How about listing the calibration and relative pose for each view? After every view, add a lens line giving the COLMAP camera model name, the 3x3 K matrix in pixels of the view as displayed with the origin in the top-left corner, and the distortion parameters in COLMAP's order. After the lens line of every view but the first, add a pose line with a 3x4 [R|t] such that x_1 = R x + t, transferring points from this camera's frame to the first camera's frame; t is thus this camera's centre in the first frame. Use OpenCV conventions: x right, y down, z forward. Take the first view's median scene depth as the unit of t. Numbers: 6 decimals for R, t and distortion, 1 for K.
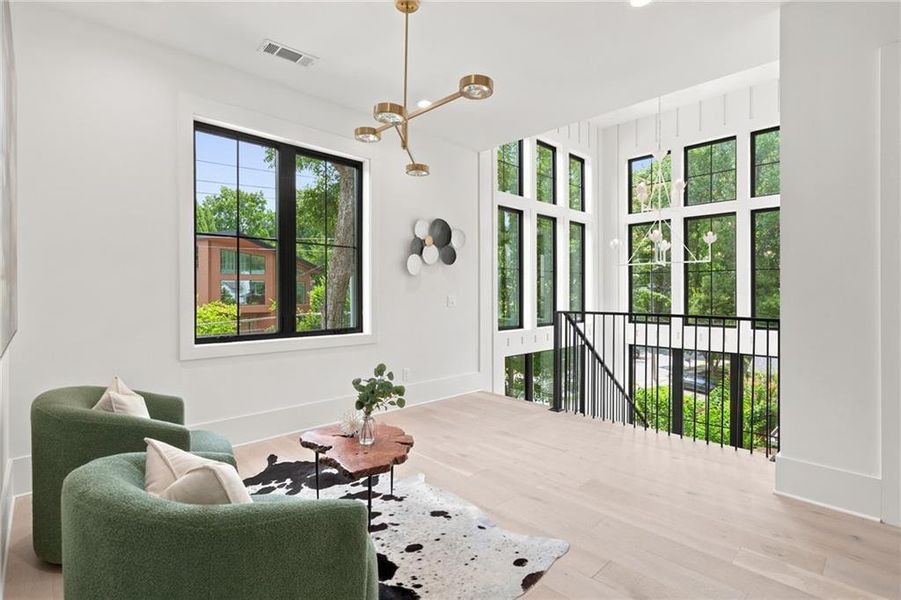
lens RADIAL K [[431.5, 0, 465.6], [0, 431.5, 289.8], [0, 0, 1]] dist [0.000152, 0.000141]
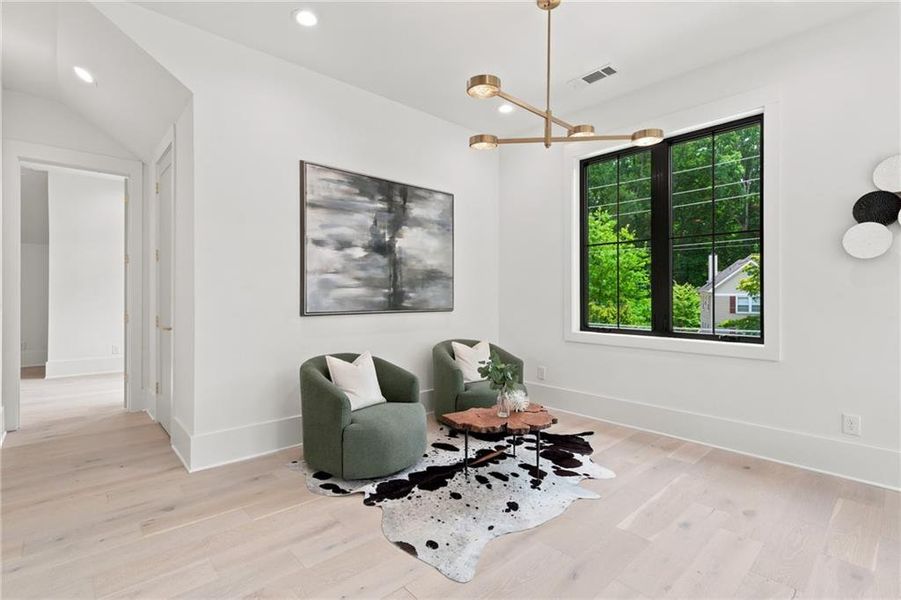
lens RADIAL K [[431.5, 0, 445.9], [0, 431.5, 300.0], [0, 0, 1]] dist [0.000152, 0.000141]
pose [[-0.078309, 0.006873, -0.996905, 1.098818], [0.020370, 0.999778, 0.005293, 0.016686], [0.996721, -0.019893, -0.078431, 1.044090]]
